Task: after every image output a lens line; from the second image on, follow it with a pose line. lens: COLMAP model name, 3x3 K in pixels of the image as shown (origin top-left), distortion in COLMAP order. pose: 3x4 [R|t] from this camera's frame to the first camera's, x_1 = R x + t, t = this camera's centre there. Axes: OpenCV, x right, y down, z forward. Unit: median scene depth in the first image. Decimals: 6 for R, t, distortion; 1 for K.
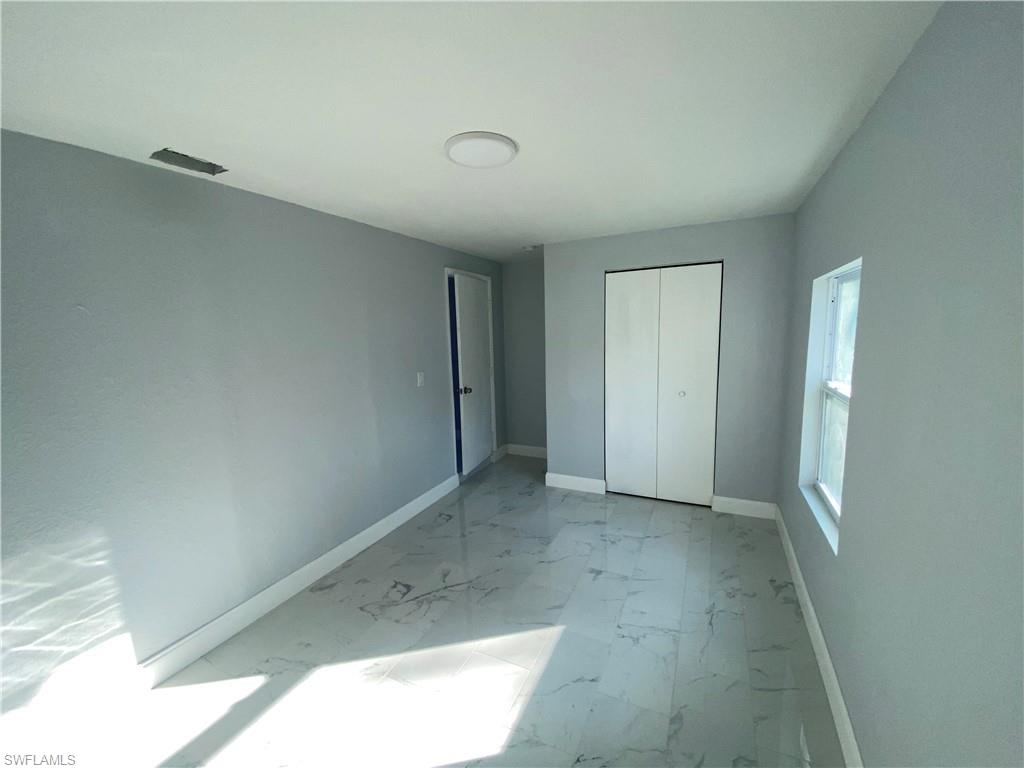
lens RADIAL K [[409.2, 0, 514.0], [0, 409.2, 375.9], [0, 0, 1]] dist [0.018026, -0.018745]
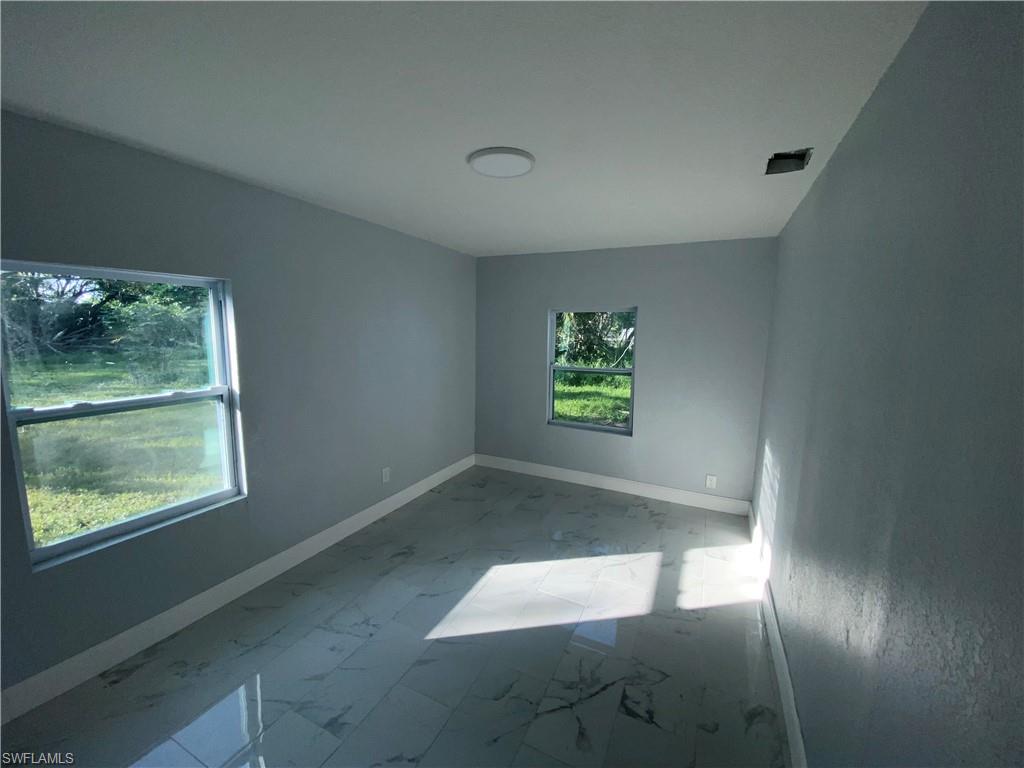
lens RADIAL K [[409.2, 0, 512.6], [0, 409.2, 391.2], [0, 0, 1]] dist [0.018026, -0.018745]
pose [[-0.999953, 0.009508, 0.001724, -0.081472], [0.009634, 0.967118, 0.254145, -0.179208], [0.000749, 0.254150, -0.967164, 1.662645]]
